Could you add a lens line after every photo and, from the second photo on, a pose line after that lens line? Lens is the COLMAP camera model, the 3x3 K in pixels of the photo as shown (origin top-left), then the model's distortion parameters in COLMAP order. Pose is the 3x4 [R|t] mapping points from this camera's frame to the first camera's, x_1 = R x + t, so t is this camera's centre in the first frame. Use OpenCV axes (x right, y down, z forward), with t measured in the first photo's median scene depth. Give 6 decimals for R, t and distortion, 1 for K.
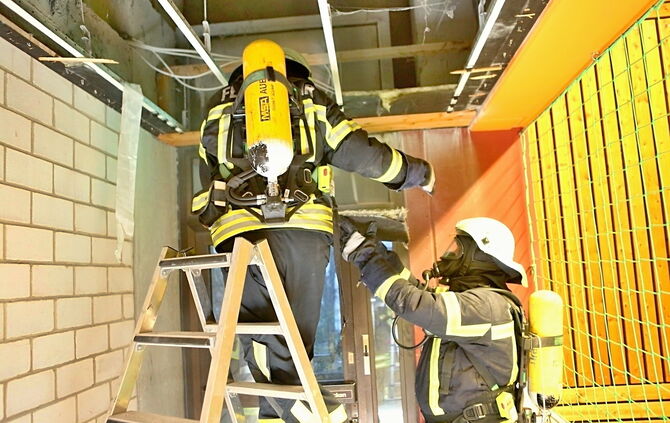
lens RADIAL K [[509.3, 0, 327.8], [0, 509.3, 209.7], [0, 0, 1]] dist [-0.061908, 0.026044]
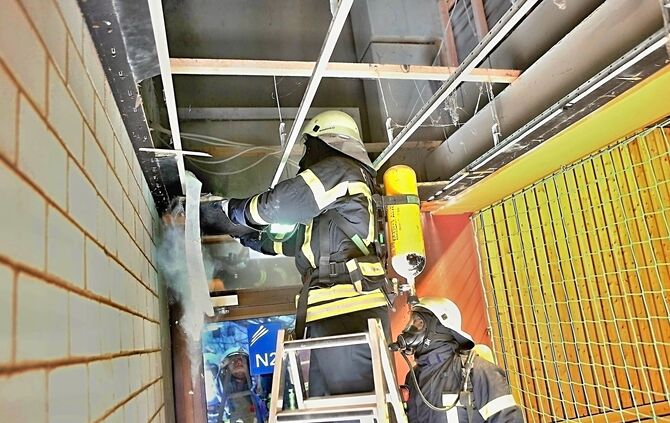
lens RADIAL K [[509.3, 0, 334.2], [0, 509.3, 214.5], [0, 0, 1]] dist [-0.061908, 0.026044]
pose [[0.951622, 0.014471, 0.306931, -0.323822], [0.022626, 0.992879, -0.116963, -0.025219], [-0.306438, 0.118249, 0.944517, -0.054216]]
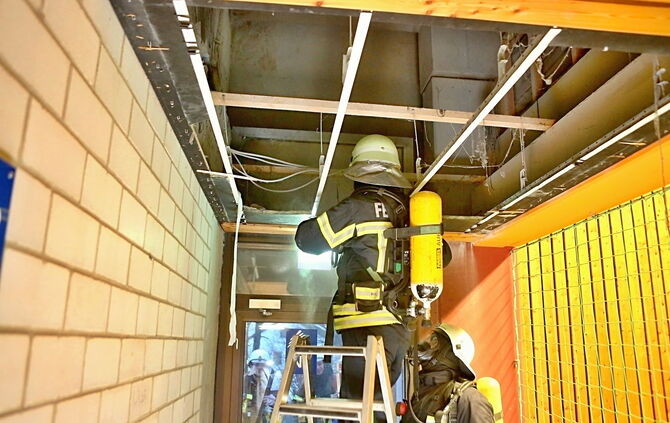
lens RADIAL K [[509.3, 0, 334.1], [0, 509.3, 212.5], [0, 0, 1]] dist [-0.061908, 0.026044]
pose [[0.981446, 0.113826, 0.154295, -0.269546], [-0.093262, 0.986510, -0.134540, -0.040105], [-0.167528, 0.117654, 0.978822, -0.174204]]
